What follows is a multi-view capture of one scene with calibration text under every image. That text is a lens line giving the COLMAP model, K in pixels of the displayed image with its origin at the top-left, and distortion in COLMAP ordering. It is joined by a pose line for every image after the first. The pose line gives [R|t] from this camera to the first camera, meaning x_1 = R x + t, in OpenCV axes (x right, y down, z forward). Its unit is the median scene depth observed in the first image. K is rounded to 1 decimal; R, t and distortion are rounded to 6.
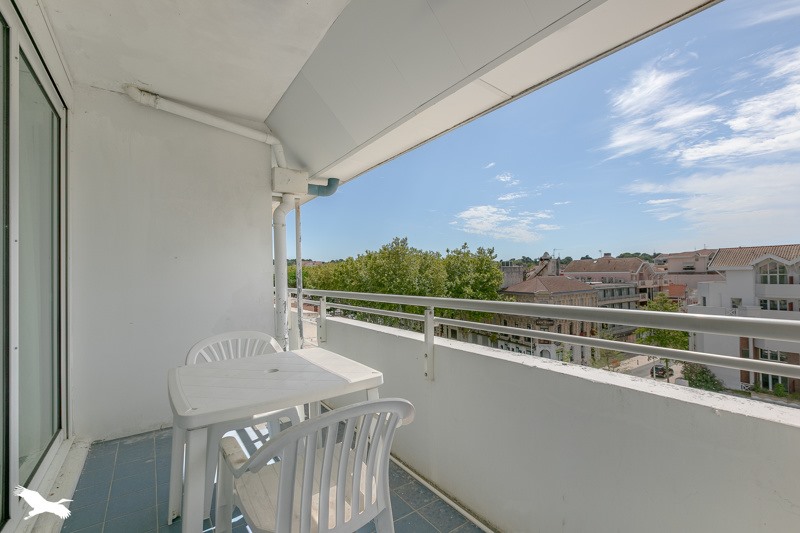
lens RADIAL K [[355.8, 0, 400.0], [0, 355.8, 266.5], [0, 0, 1]] dist [0.000475, 0.000152]
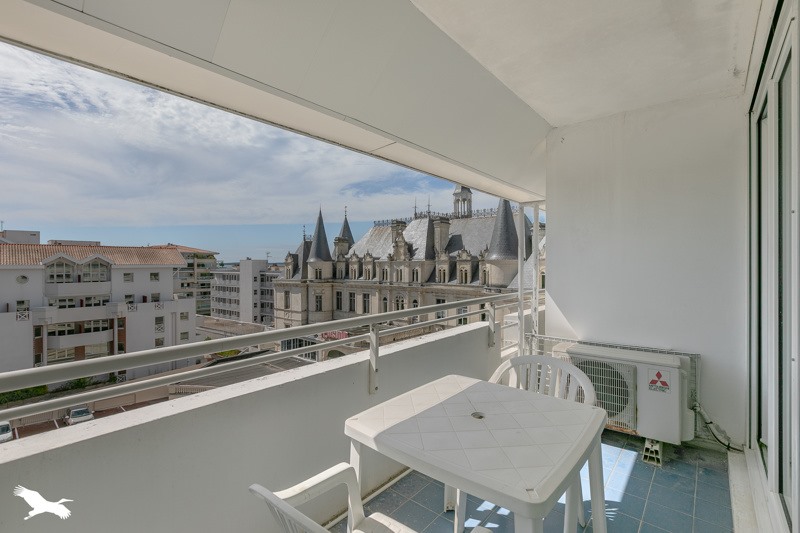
lens RADIAL K [[372.8, 0, 400.0], [0, 372.8, 266.5], [0, 0, 1]] dist [0.000053, 0.000034]
pose [[-0.258213, -0.001842, 0.966086, -3.710340], [-0.014329, 0.999895, -0.001924, -0.174365], [-0.965982, -0.014340, -0.258213, 4.584805]]
